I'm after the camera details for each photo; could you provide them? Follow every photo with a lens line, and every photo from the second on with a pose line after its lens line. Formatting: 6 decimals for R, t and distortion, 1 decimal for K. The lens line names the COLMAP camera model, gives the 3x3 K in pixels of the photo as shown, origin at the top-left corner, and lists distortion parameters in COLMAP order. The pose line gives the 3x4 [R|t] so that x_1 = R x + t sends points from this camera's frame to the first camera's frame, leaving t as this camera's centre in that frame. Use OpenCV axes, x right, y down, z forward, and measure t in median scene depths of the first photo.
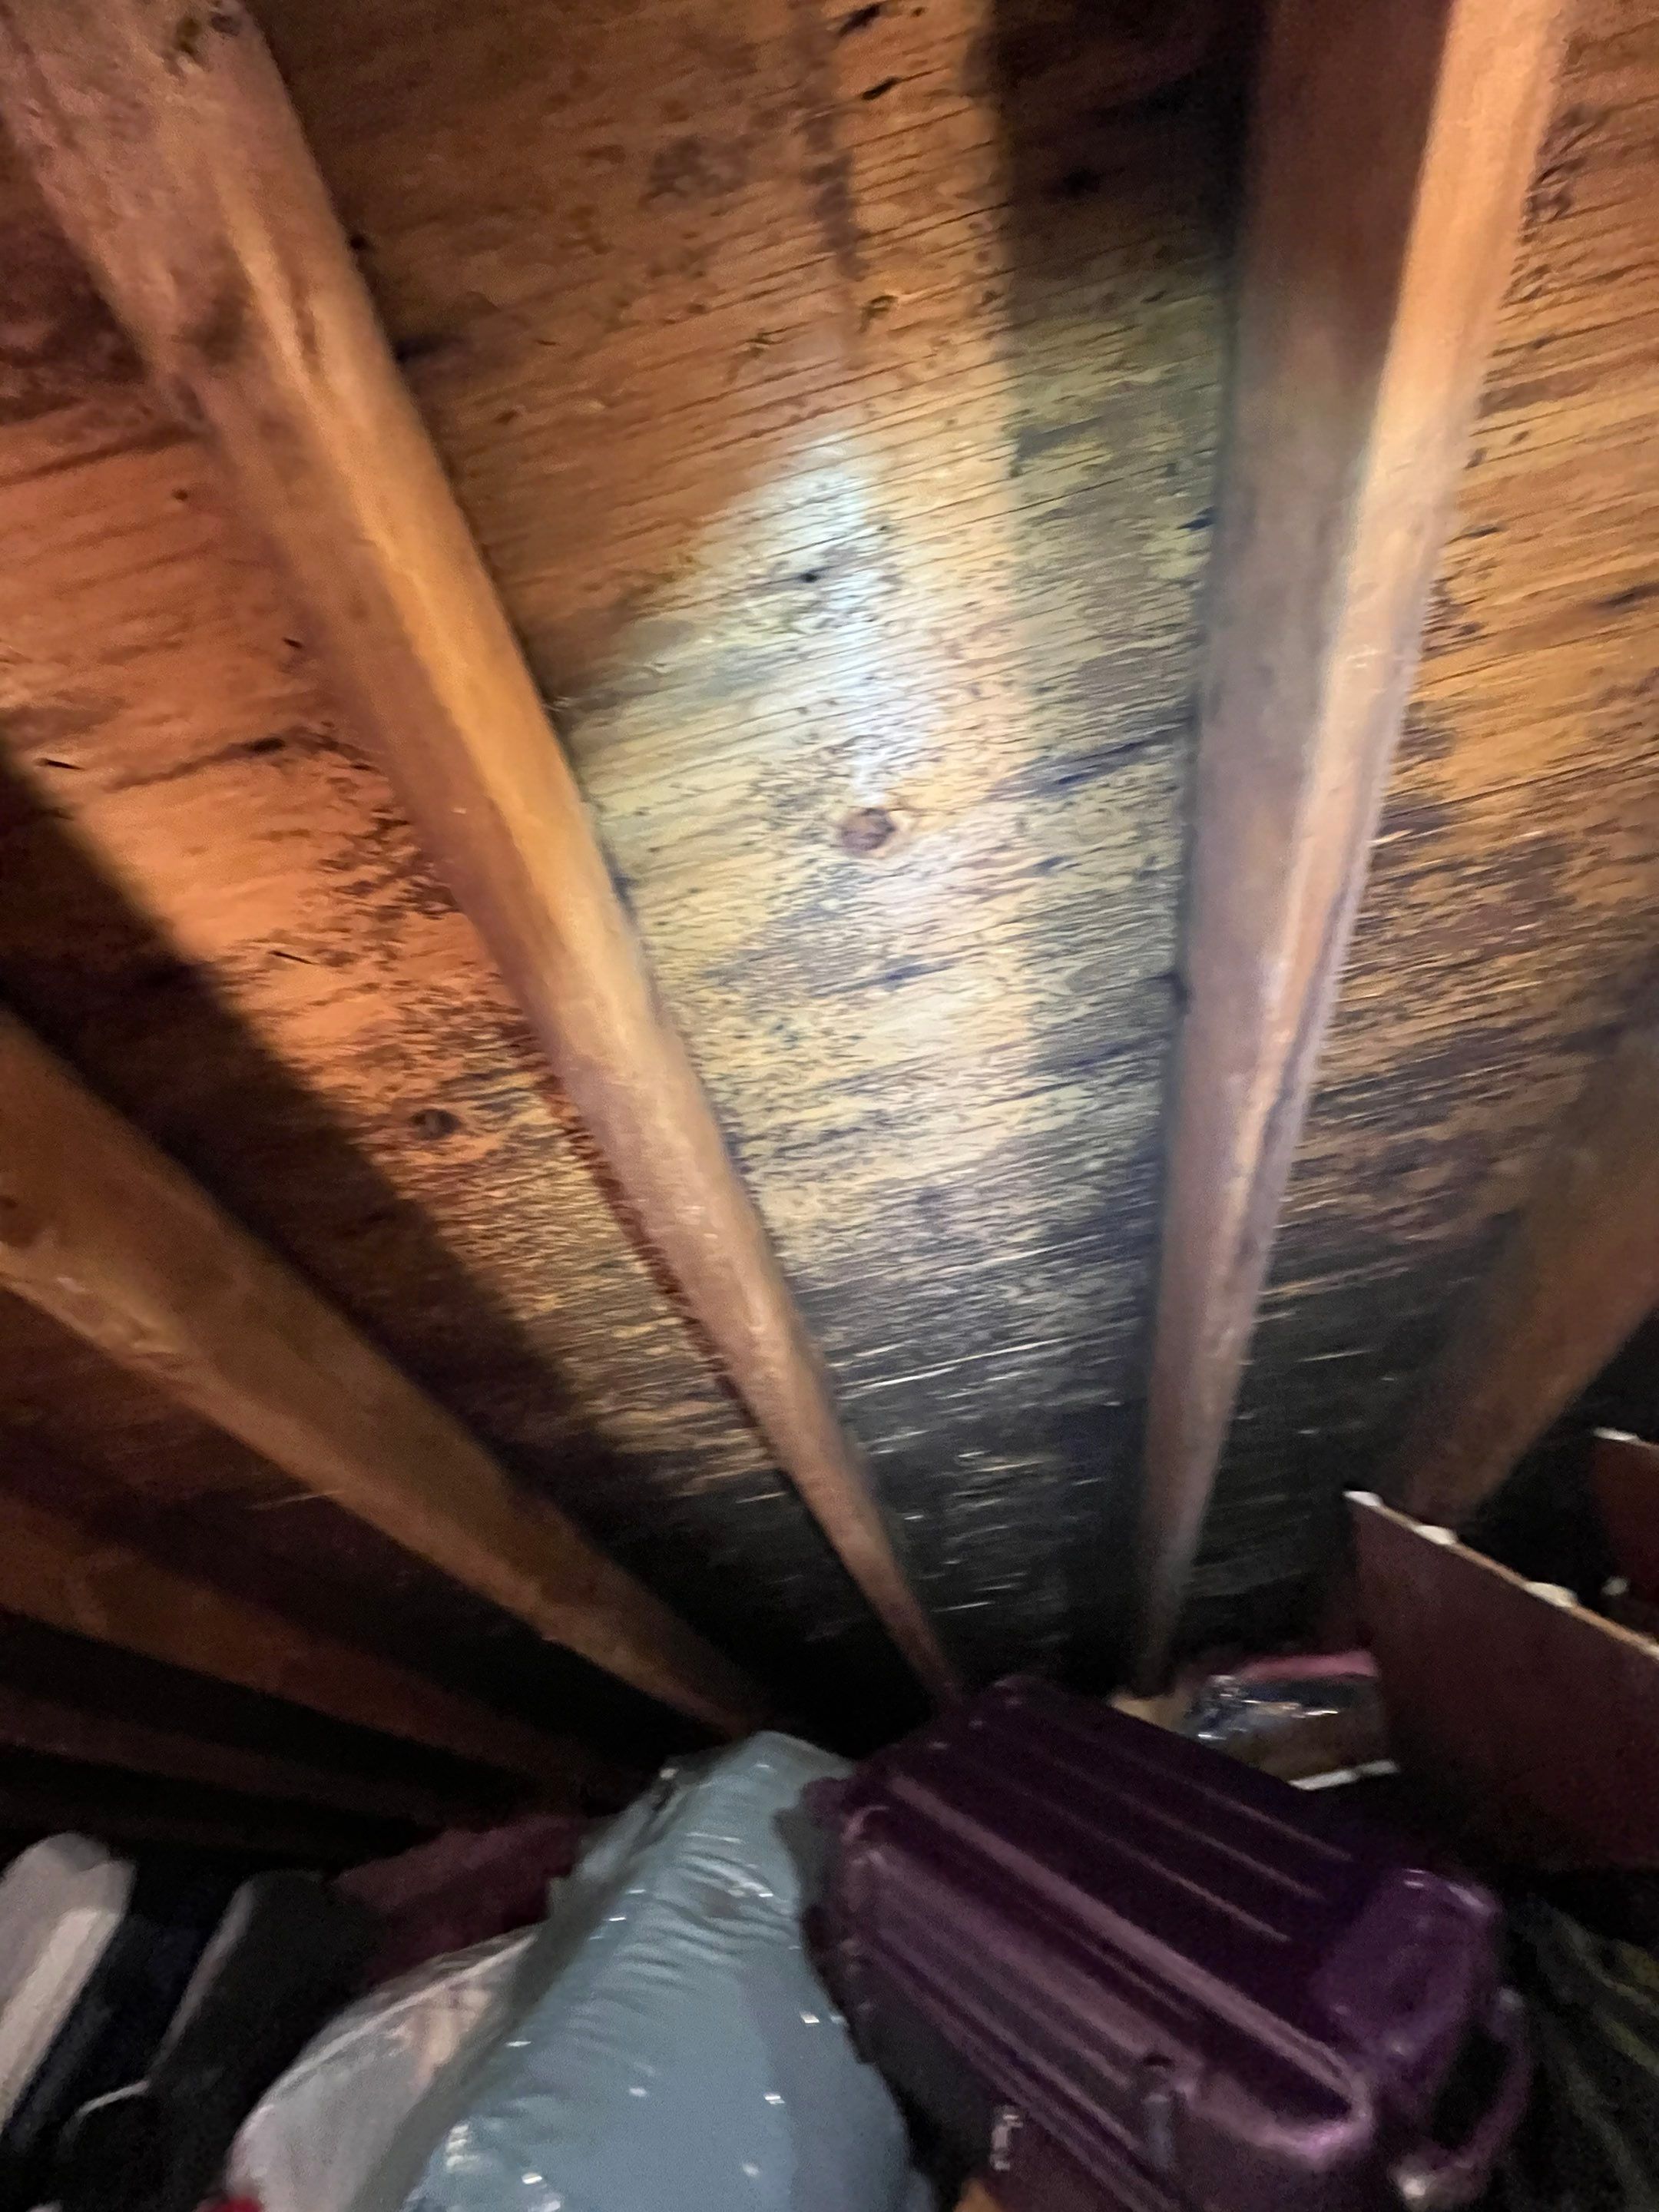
lens RADIAL K [[917.5, 0, 821.5], [0, 917.5, 1114.8], [0, 0, 1]] dist [0.000533, 0.000095]
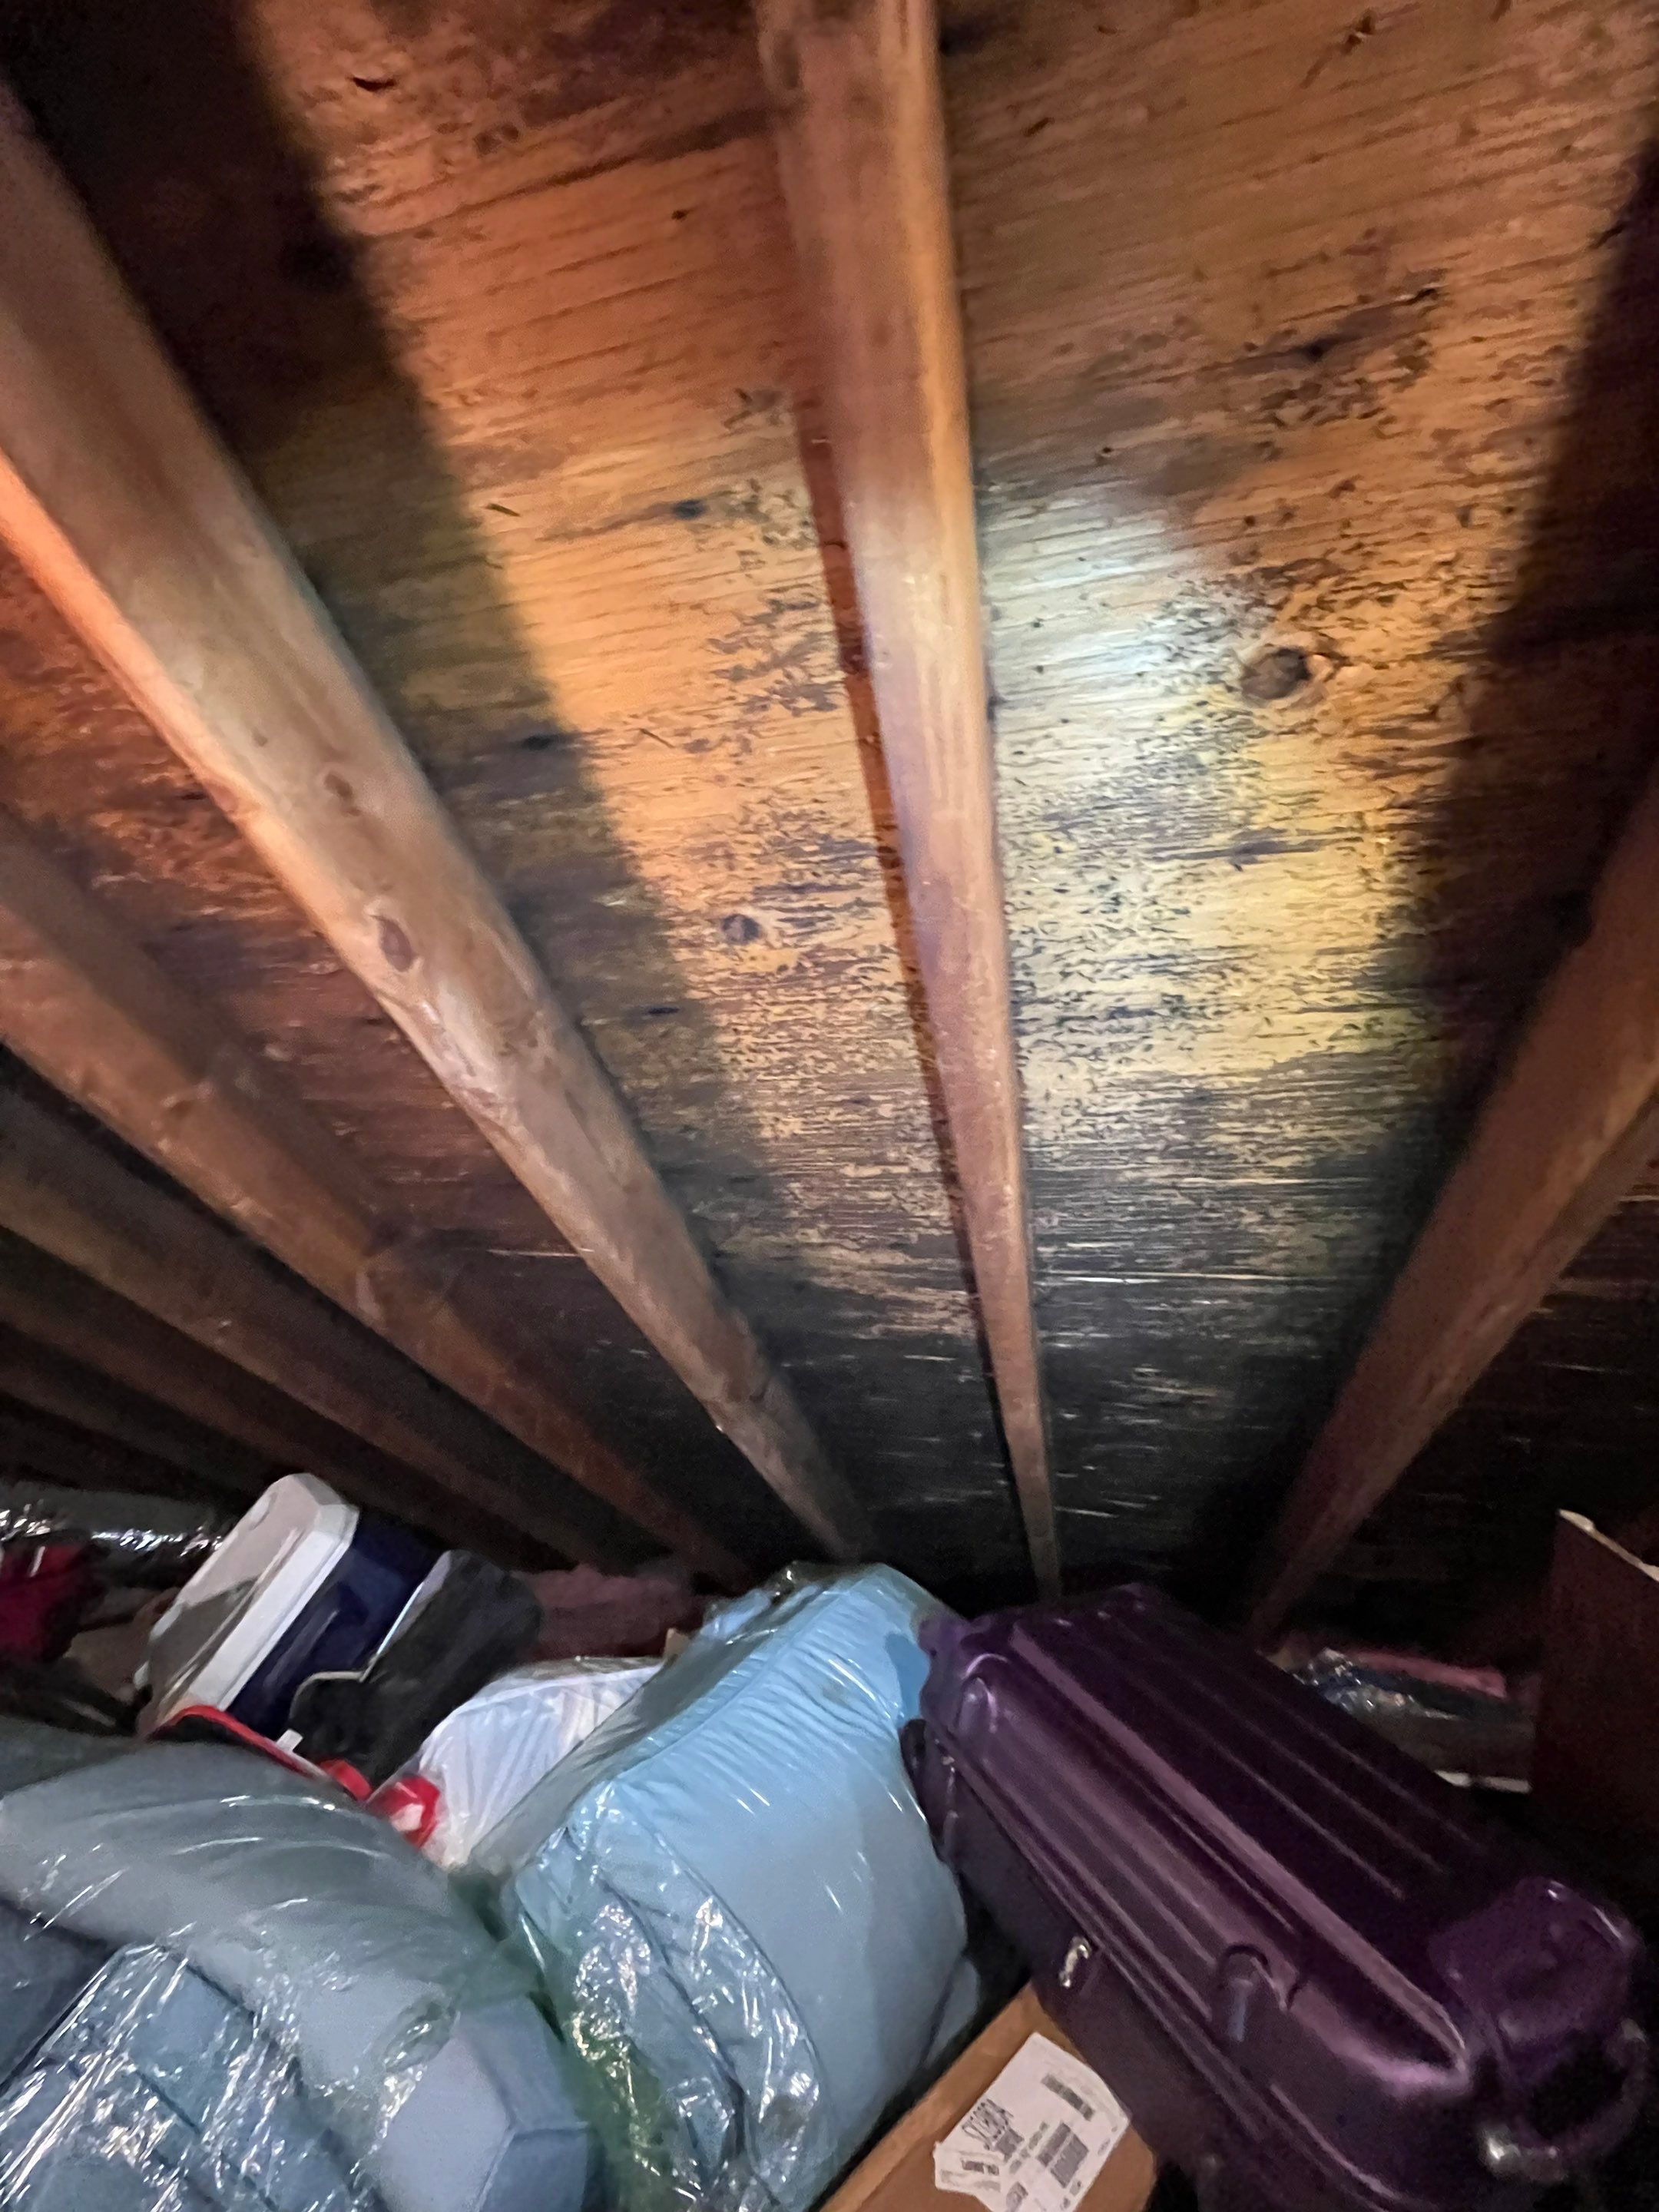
lens RADIAL K [[917.5, 0, 821.5], [0, 917.5, 1114.8], [0, 0, 1]] dist [0.000533, 0.000095]
pose [[0.963416, 0.202954, -0.175040, -0.101125], [-0.179808, 0.973774, 0.139401, 0.048618], [0.198741, -0.102828, 0.974643, -0.008172]]
